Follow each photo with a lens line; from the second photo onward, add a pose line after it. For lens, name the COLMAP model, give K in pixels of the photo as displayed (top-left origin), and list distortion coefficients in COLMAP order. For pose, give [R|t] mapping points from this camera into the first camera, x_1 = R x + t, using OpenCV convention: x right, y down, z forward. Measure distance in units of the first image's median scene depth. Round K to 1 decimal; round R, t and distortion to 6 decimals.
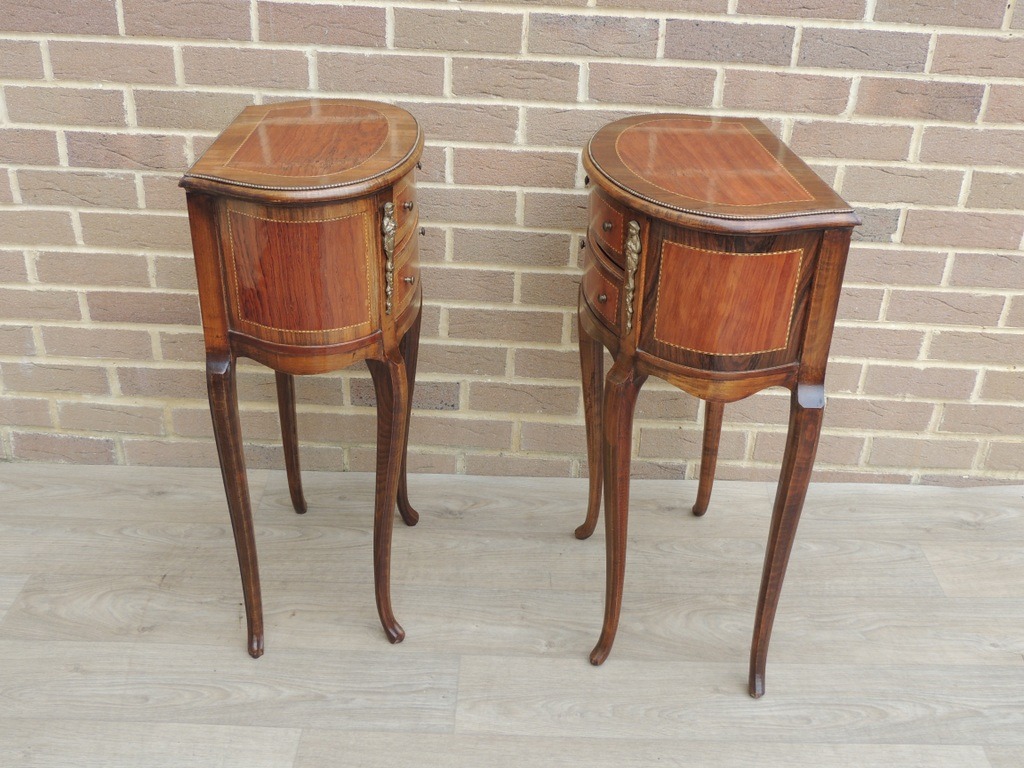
lens RADIAL K [[1059.7, 0, 513.5], [0, 1059.7, 387.8], [0, 0, 1]] dist [-0.035069, 0.000000]
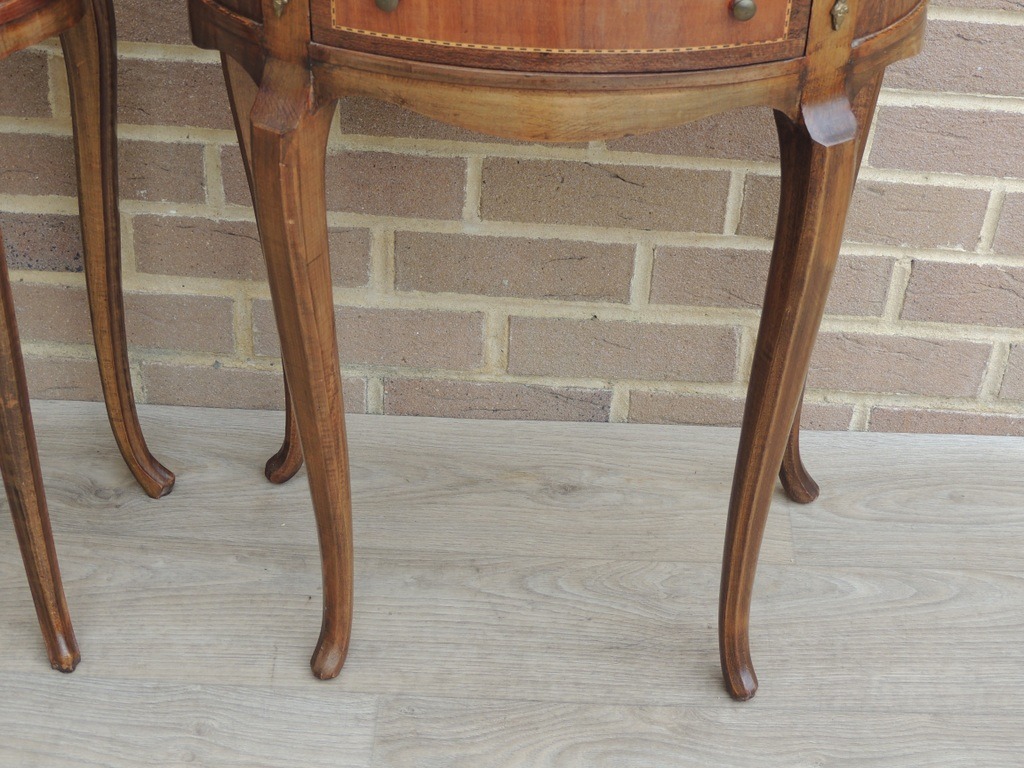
lens RADIAL K [[1686.9, 0, 517.6], [0, 1686.9, 385.7], [0, 0, 1]] dist [-0.110888, 0.000000]
pose [[0.999865, 0.014201, -0.008309, 0.148728], [-0.012662, 0.986626, 0.162506, -0.058718], [0.010506, -0.162379, 0.986673, 0.306837]]
